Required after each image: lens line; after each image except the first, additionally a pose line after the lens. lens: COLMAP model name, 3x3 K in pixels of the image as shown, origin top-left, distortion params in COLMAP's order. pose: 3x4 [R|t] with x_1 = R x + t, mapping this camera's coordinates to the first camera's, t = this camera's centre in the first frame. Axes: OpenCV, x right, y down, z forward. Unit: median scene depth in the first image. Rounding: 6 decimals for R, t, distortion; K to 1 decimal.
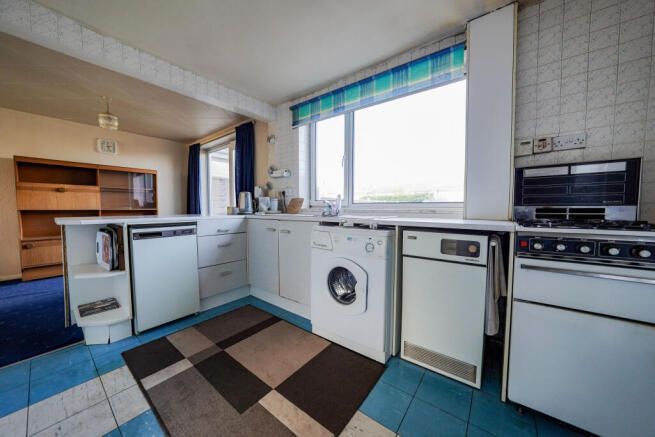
lens RADIAL K [[228.2, 0, 327.8], [0, 228.2, 224.1], [0, 0, 1]] dist [-0.010040, -0.000206]
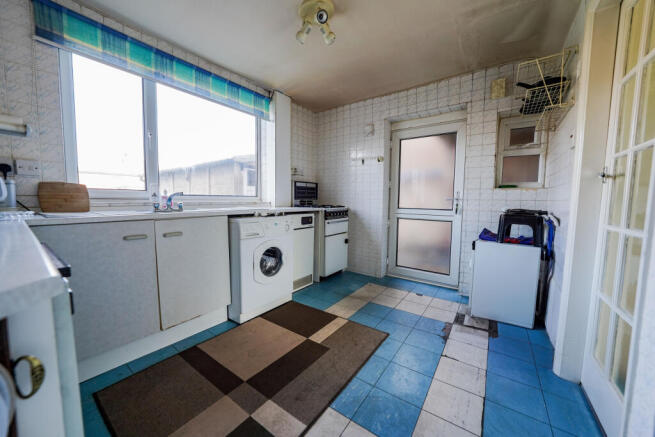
lens RADIAL K [[228.2, 0, 327.8], [0, 228.2, 224.1], [0, 0, 1]] dist [-0.010040, -0.000206]
pose [[-0.016458, -0.111655, 0.993611, -1.097892], [0.060342, 0.991823, 0.112454, -0.061582], [-0.998042, 0.061807, -0.009586, 0.626929]]
